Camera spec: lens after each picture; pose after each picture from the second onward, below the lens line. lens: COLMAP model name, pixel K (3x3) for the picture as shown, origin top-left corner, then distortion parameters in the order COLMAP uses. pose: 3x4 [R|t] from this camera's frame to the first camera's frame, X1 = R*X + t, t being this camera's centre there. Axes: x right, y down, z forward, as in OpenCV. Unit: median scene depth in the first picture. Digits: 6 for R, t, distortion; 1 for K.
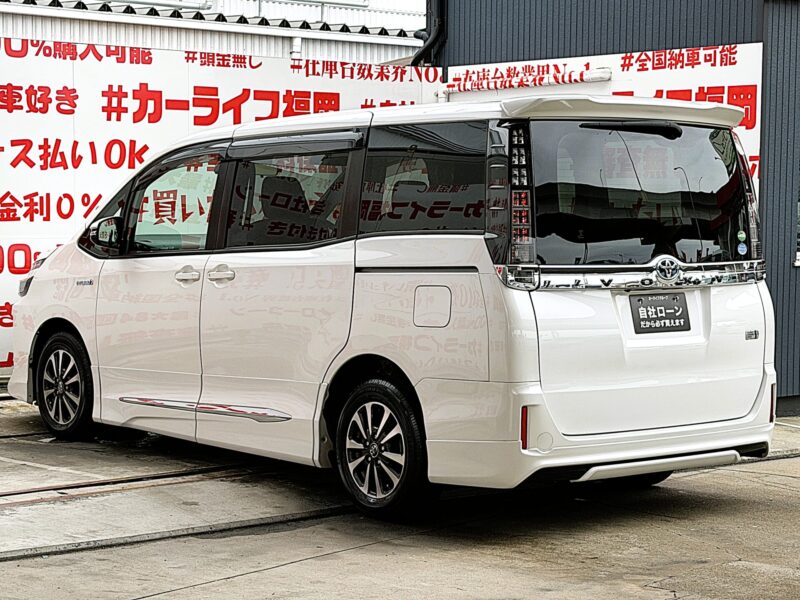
lens RADIAL K [[1715.6, 0, 400.0], [0, 1715.6, 300.0], [0, 0, 1]] dist [0.113250, 0.214812]
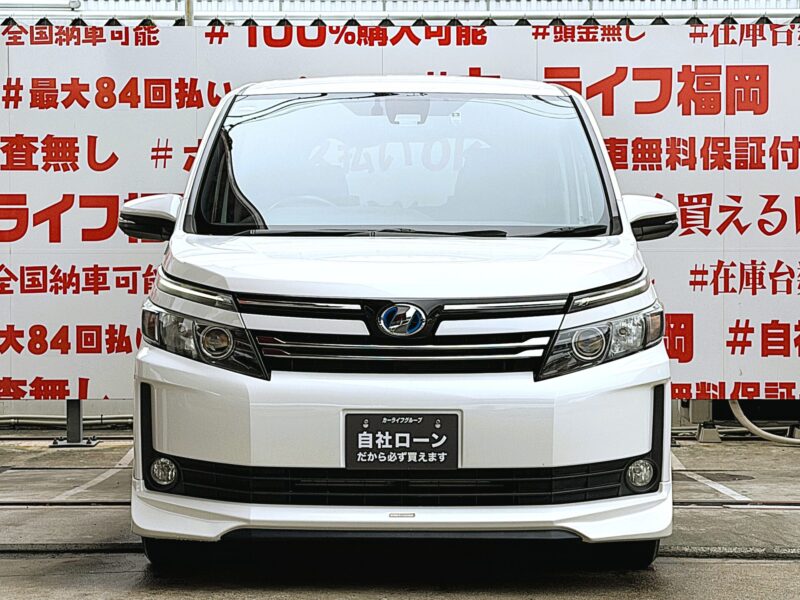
lens RADIAL K [[1993.4, 0, 400.0], [0, 1993.4, 300.0], [0, 0, 1]] dist [0.115257, 0.220615]
pose [[0.770205, -0.001415, -0.637795, 0.445205], [-0.034433, 0.998447, -0.043797, 0.030612], [0.636866, 0.055694, 0.768960, 0.241619]]
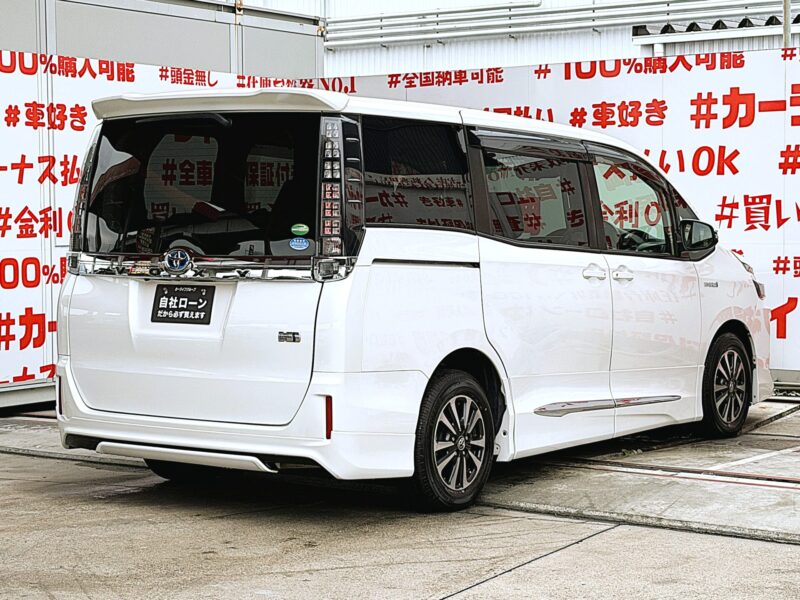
lens RADIAL K [[1715.6, 0, 400.0], [0, 1715.6, 300.0], [0, 0, 1]] dist [0.113250, 0.214812]
pose [[0.289427, 0.035747, -0.956532, 0.751181], [-0.054651, 0.998289, 0.020771, -0.014853], [0.955639, 0.046264, 0.290885, 0.542327]]
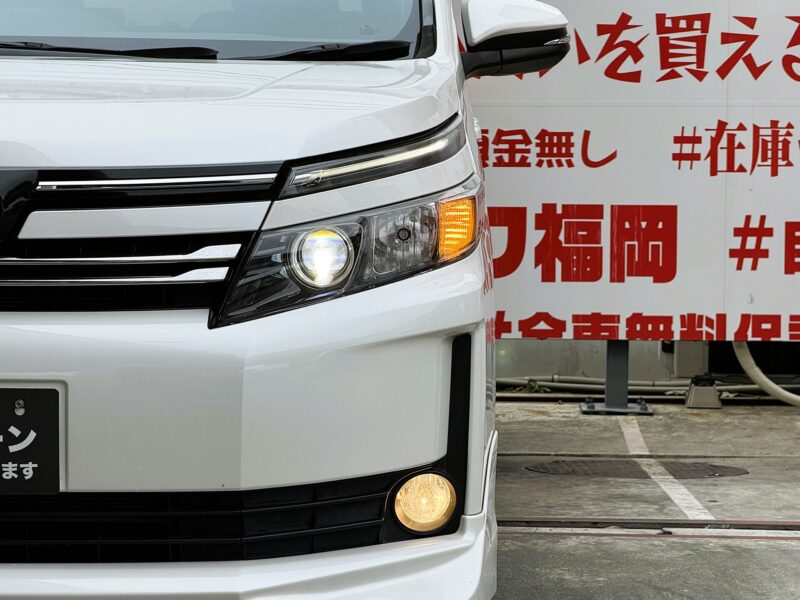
lens RADIAL K [[2623.5, 0, 400.0], [0, 2623.5, 300.0], [0, 0, 1]] dist [0.187018, 1.664667]
pose [[0.763623, 0.033184, -0.644809, 0.391220], [-0.043800, 0.999040, -0.000457, 0.022846], [0.644175, 0.028592, 0.764344, 0.410440]]
